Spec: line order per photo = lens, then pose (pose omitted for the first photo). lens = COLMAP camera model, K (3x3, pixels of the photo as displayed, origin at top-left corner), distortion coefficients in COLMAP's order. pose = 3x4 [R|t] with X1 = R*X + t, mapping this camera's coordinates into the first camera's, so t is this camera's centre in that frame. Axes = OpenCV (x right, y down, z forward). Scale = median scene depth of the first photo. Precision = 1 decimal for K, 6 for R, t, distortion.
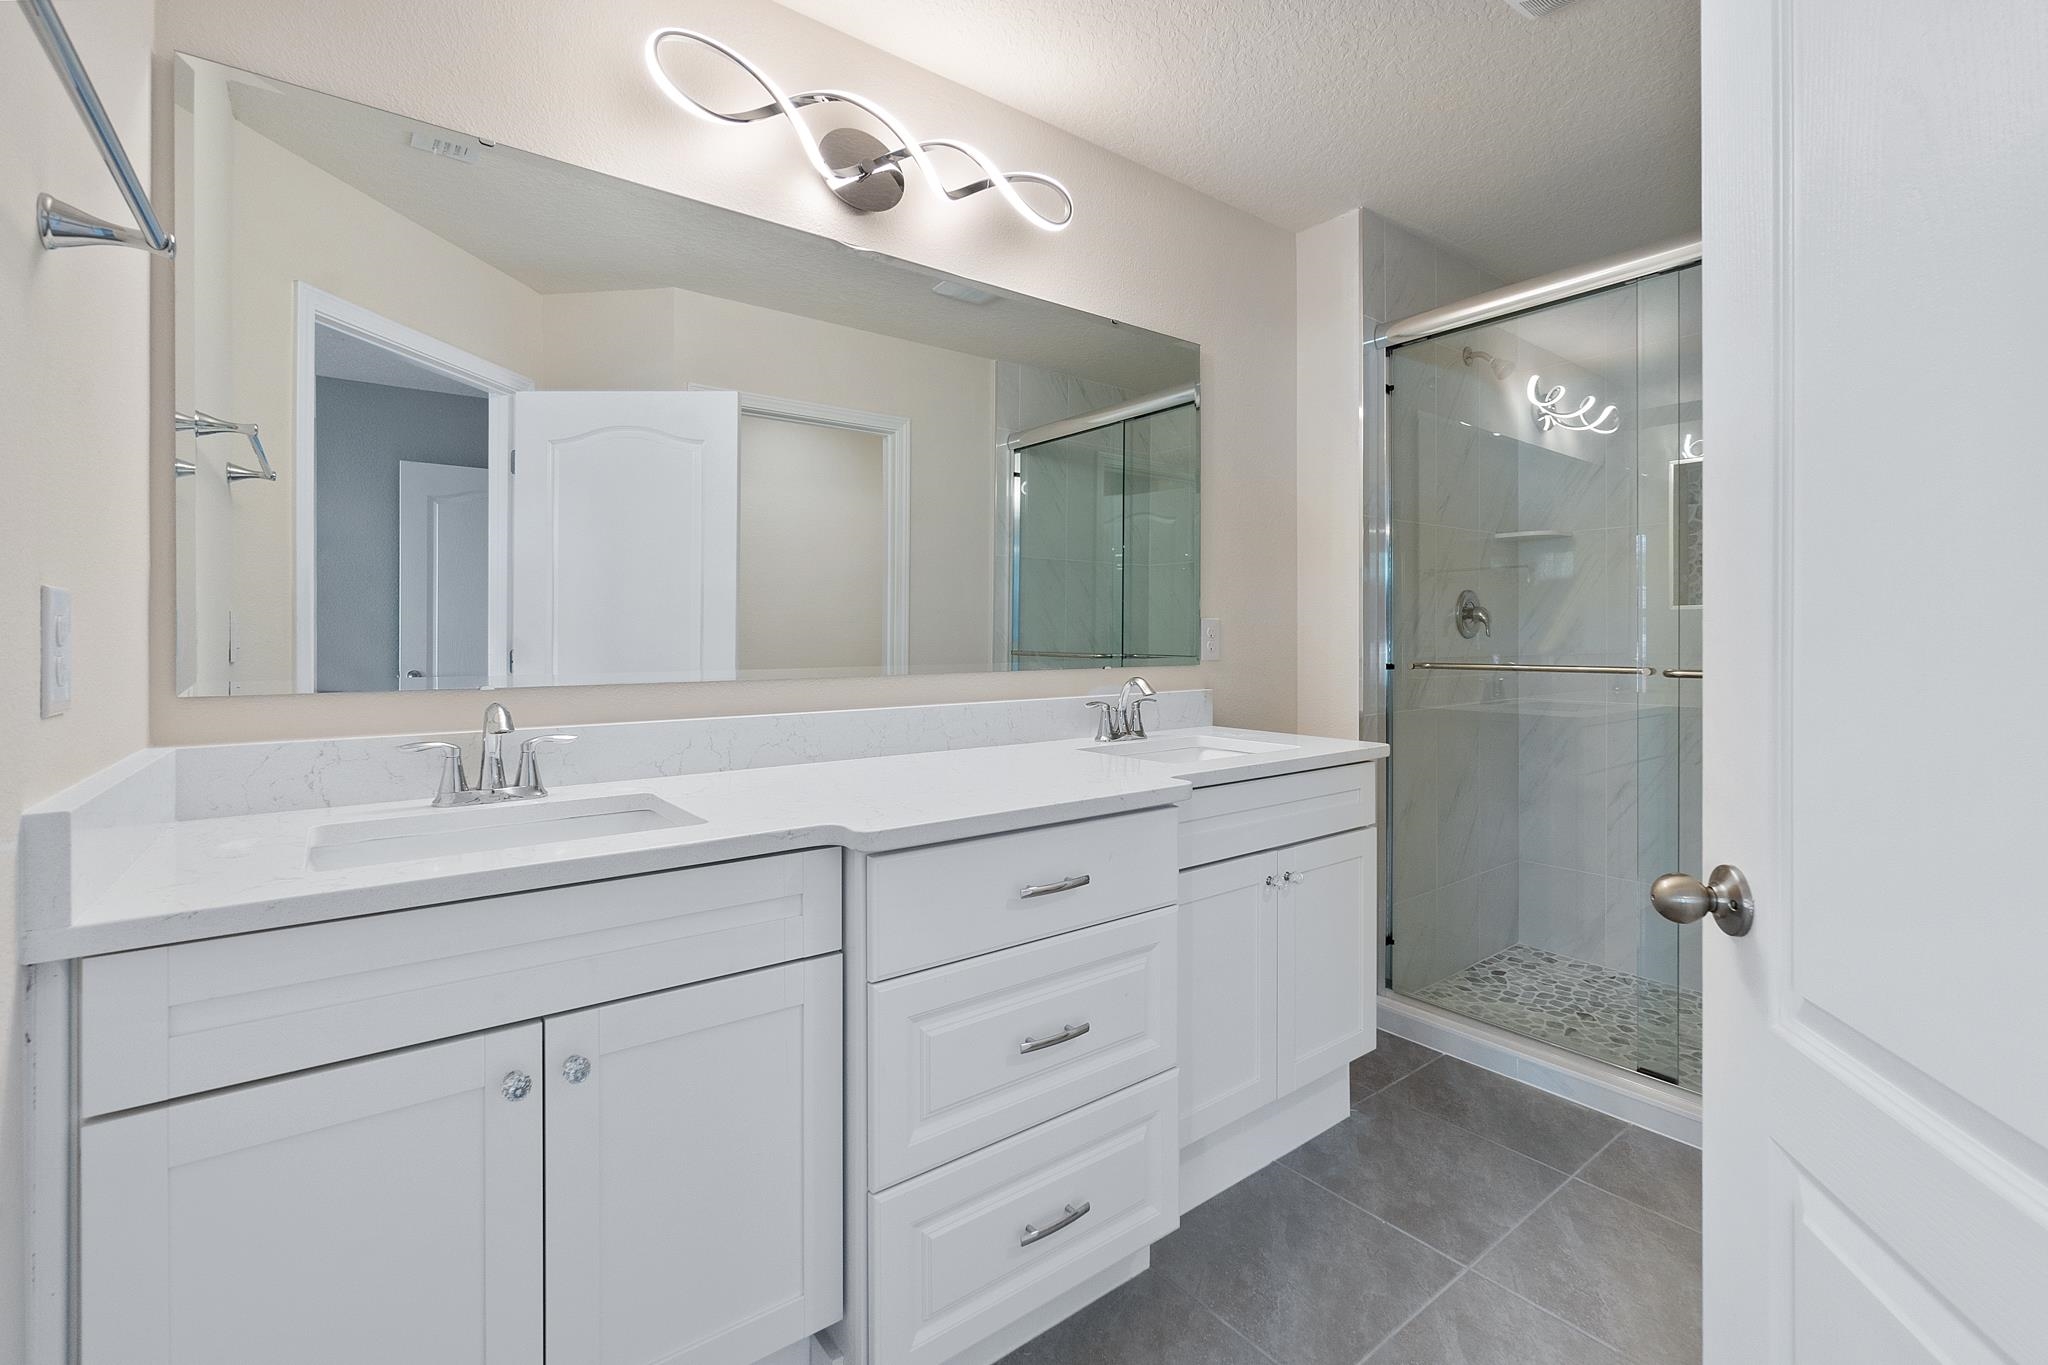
lens RADIAL K [[867.3, 0, 1020.8], [0, 867.3, 671.9], [0, 0, 1]] dist [0.000309, 0.000009]
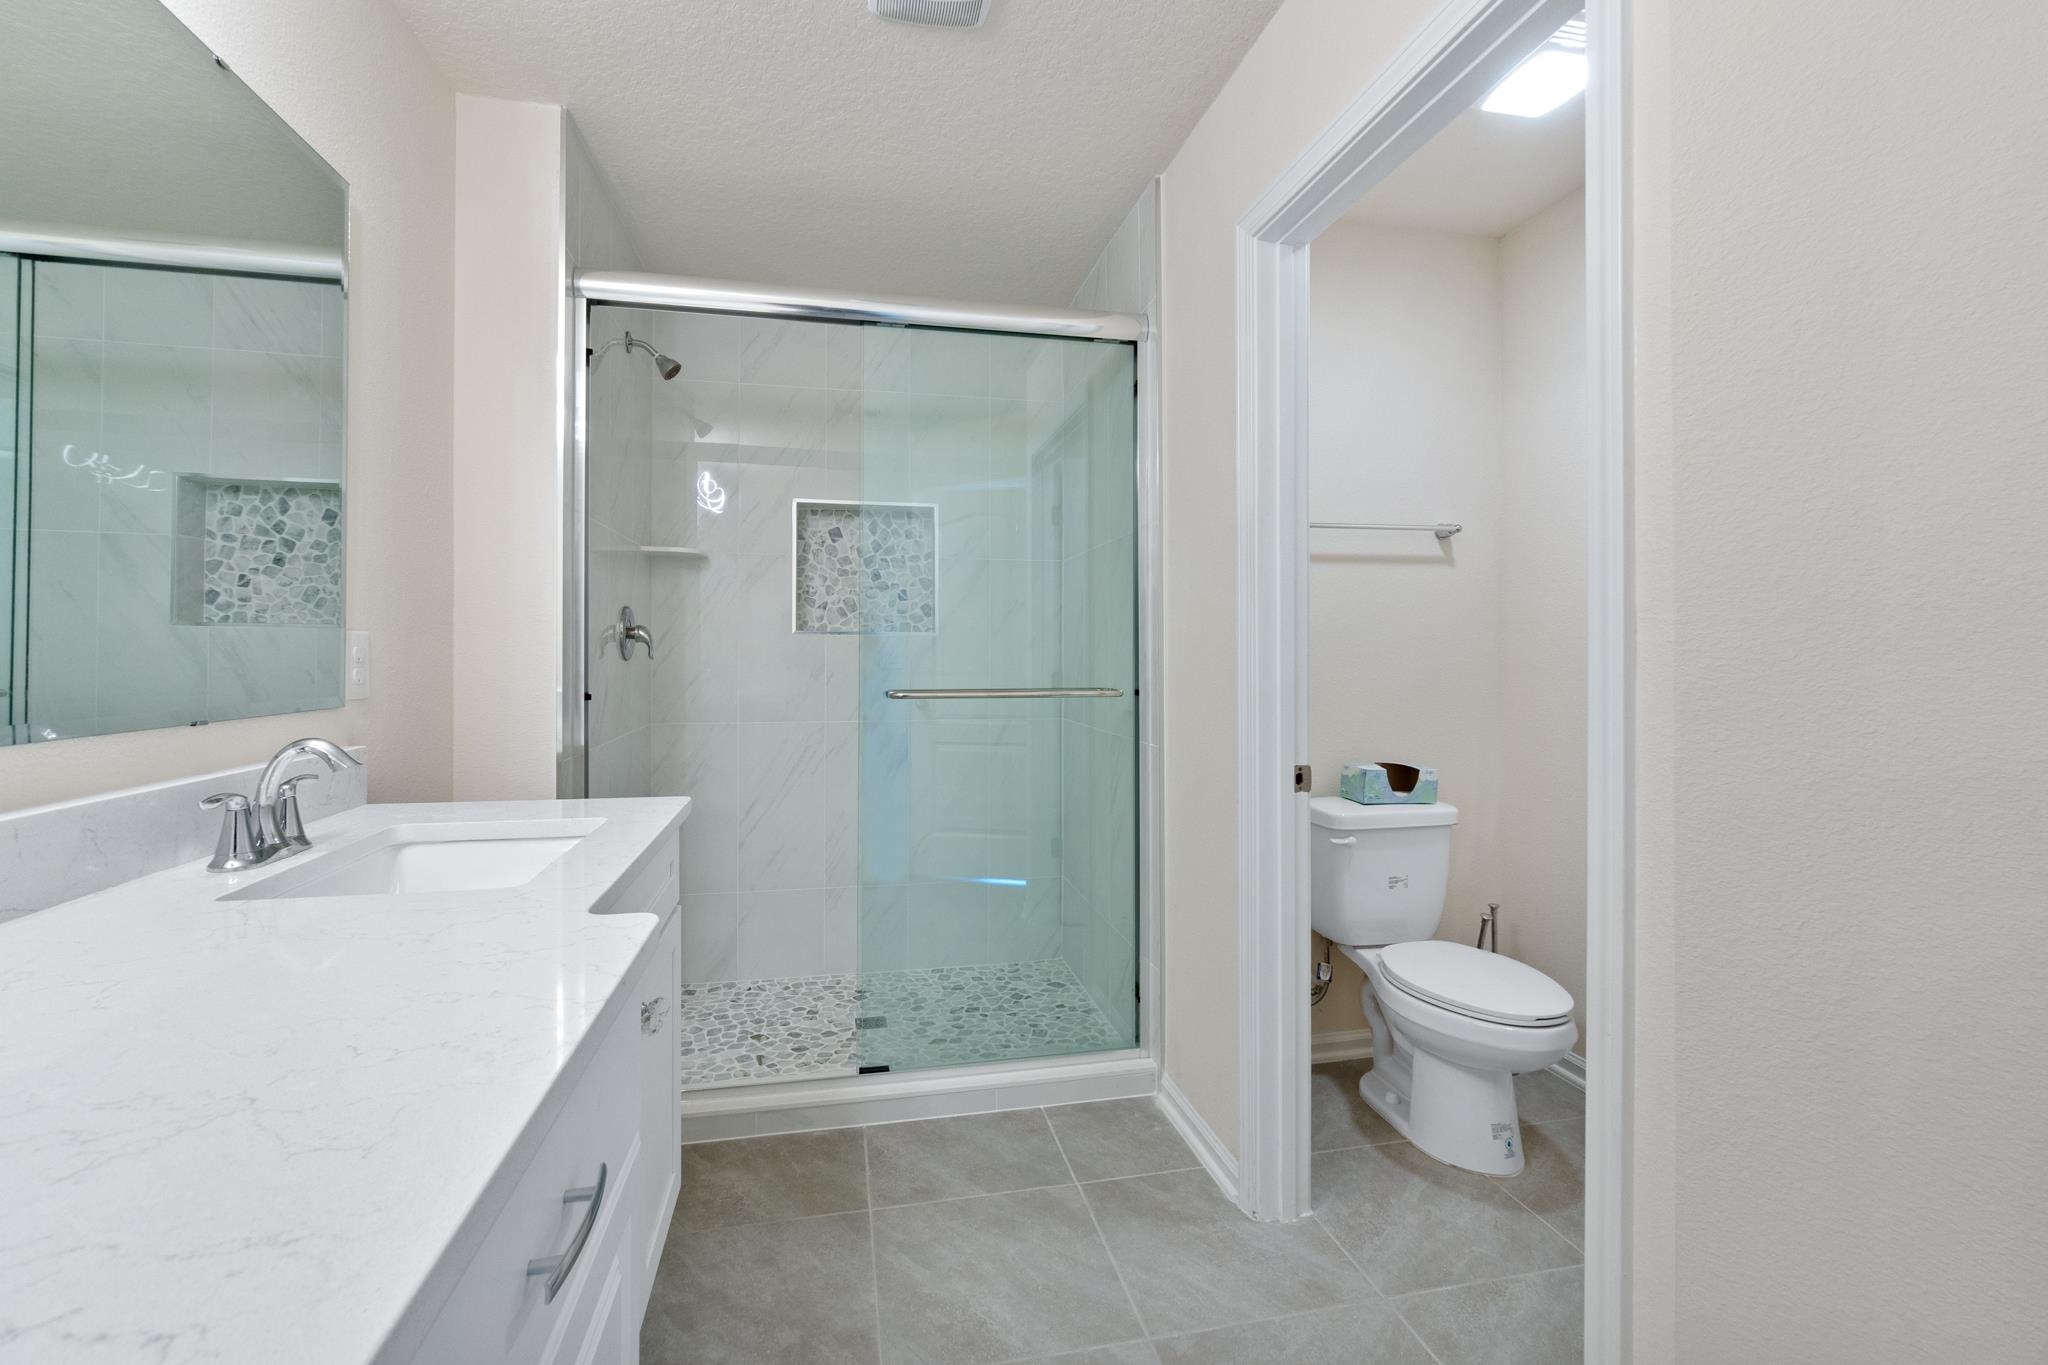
lens RADIAL K [[878.8, 0, 1012.7], [0, 878.8, 669.7], [0, 0, 1]] dist [-0.000460, -0.000029]
pose [[0.437055, -0.011763, 0.899358, -0.134512], [0.030684, 0.999527, -0.001837, -0.017997], [-0.898911, 0.028399, 0.437209, 0.289883]]
